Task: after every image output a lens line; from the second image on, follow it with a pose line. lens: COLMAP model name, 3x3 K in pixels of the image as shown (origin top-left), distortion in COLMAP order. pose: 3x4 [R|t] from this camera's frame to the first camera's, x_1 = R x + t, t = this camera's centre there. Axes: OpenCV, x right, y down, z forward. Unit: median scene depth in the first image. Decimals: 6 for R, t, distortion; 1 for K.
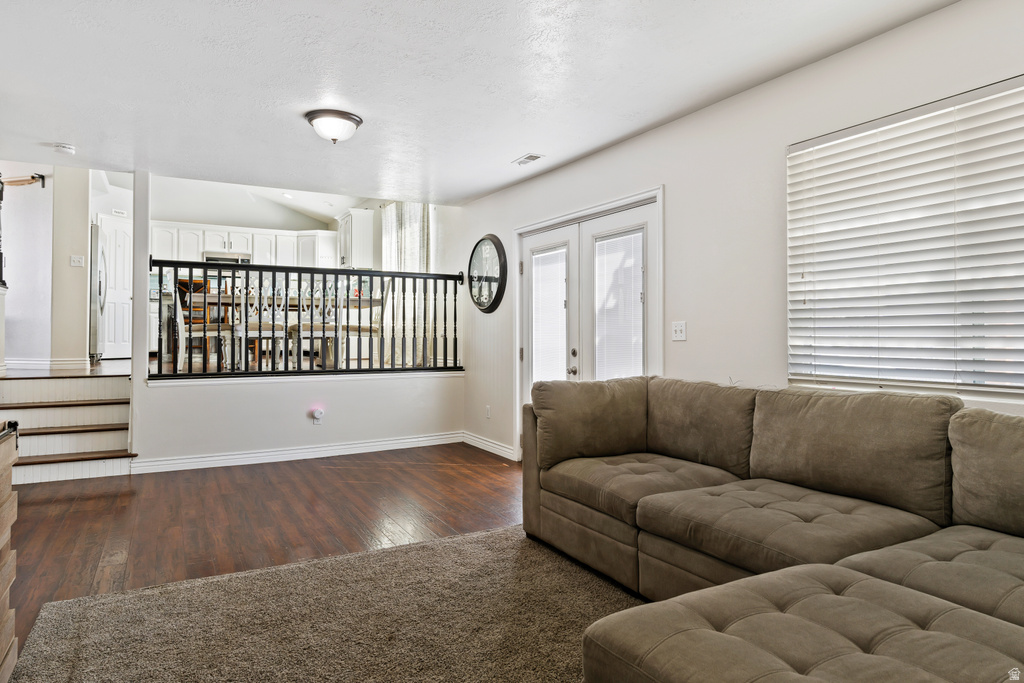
lens RADIAL K [[630.2, 0, 512.0], [0, 630.2, 341.5], [0, 0, 1]] dist [-0.003809, -0.000761]
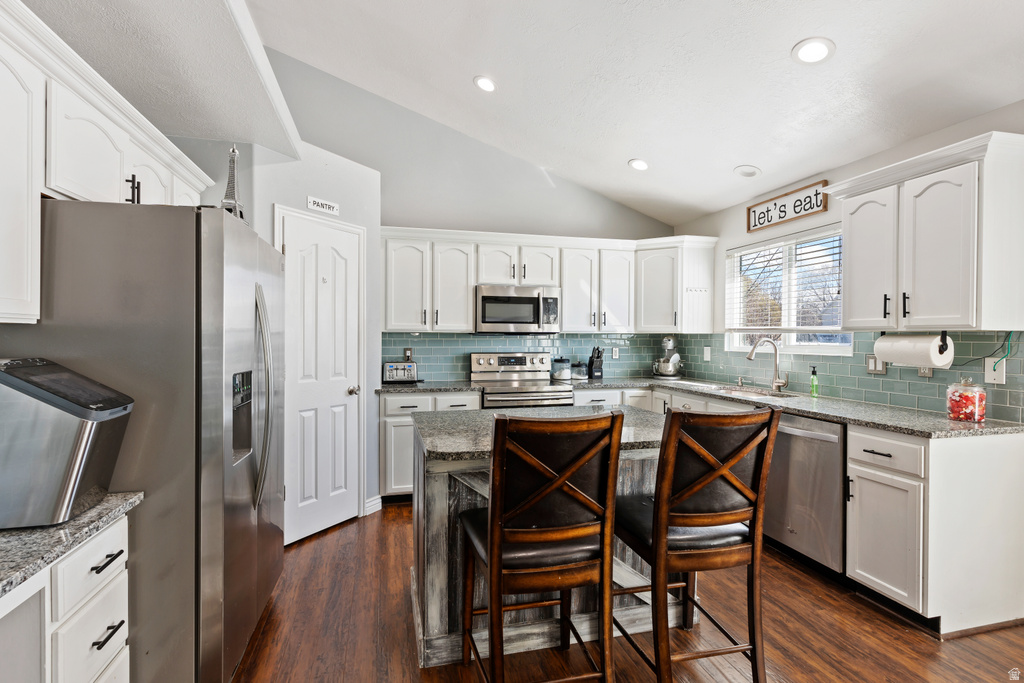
lens RADIAL K [[482.3, 0, 505.6], [0, 482.3, 342.1], [0, 0, 1]] dist [0.000283, 0.001512]
pose [[0.968538, 0.003653, -0.248839, -0.371812], [-0.003555, 0.999993, 0.000845, -0.097663], [0.248840, 0.000066, 0.968545, 0.630353]]
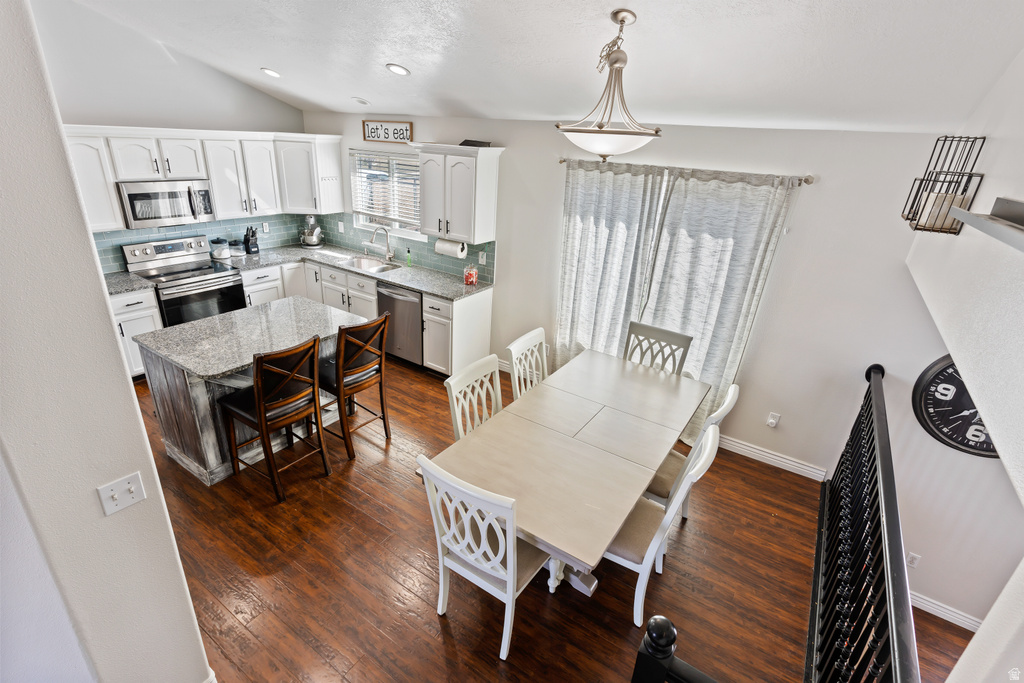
lens RADIAL K [[482.3, 0, 505.6], [0, 482.3, 342.1], [0, 0, 1]] dist [0.000283, 0.001512]
pose [[0.886046, -0.137304, 0.442798, -0.403771], [-0.051136, 0.920362, 0.387710, -0.193177], [-0.460769, -0.366172, 0.808462, 0.488754]]
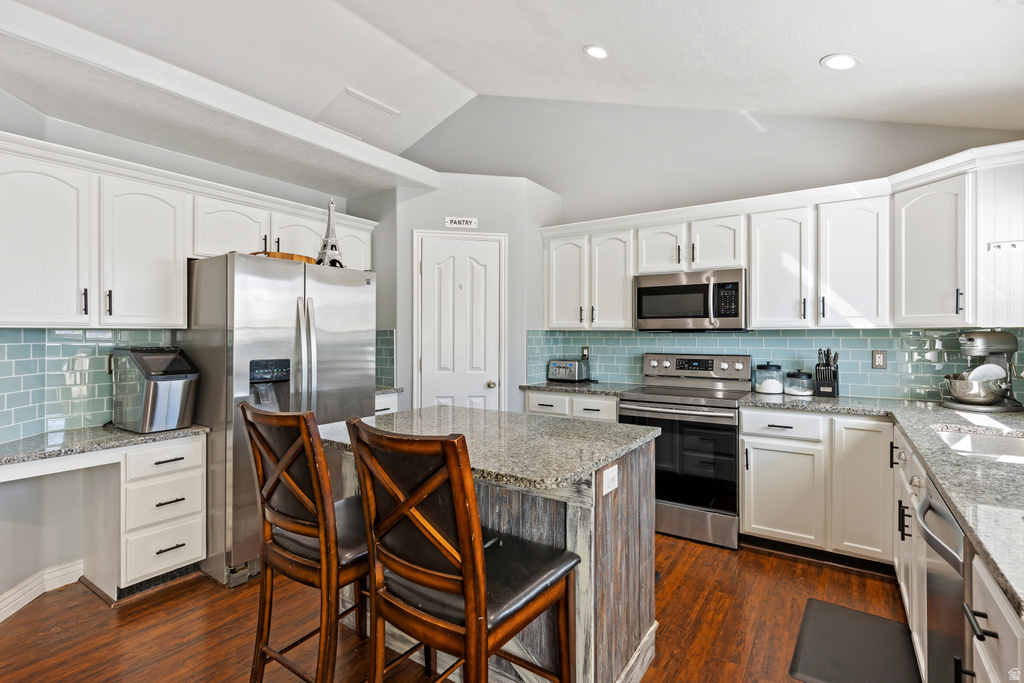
lens RADIAL K [[485.6, 0, 508.1], [0, 485.6, 336.2], [0, 0, 1]] dist [-0.000304, 0.000006]
pose [[0.452434, -0.000291, -0.891798, -0.224795], [-0.008337, 0.999955, -0.004556, -0.098157], [0.891759, 0.009496, 0.452411, 0.768261]]
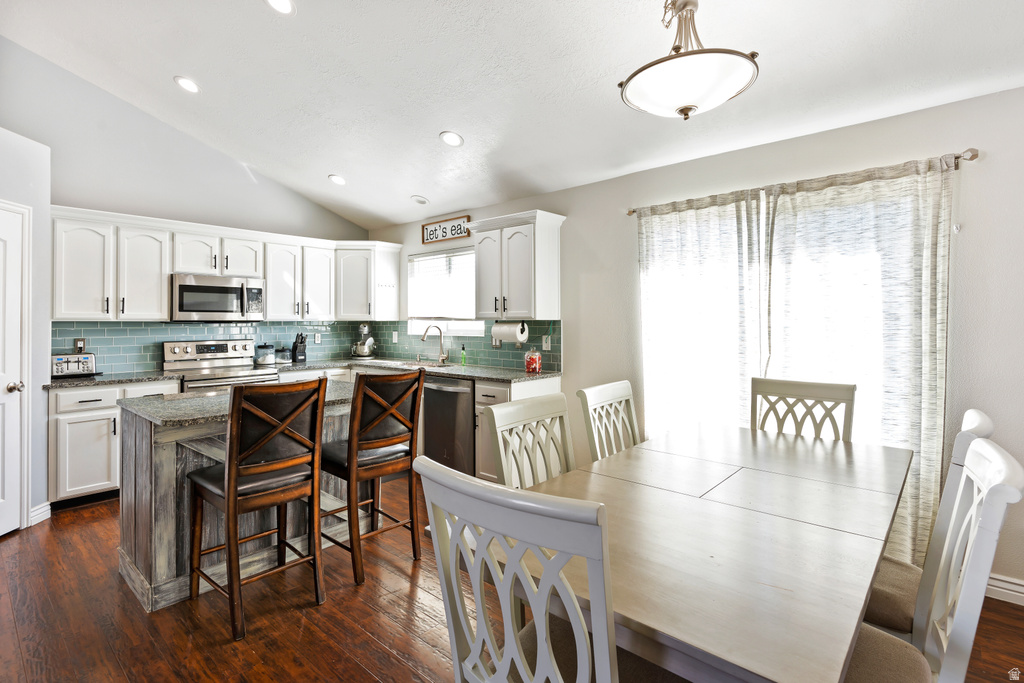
lens RADIAL K [[492.2, 0, 505.0], [0, 492.2, 319.8], [0, 0, 1]] dist [0.002590, 0.000204]
pose [[0.942543, -0.003669, 0.334066, -0.371995], [0.007931, 0.999904, -0.011394, -0.099428], [-0.333992, 0.013389, 0.942481, 0.538484]]
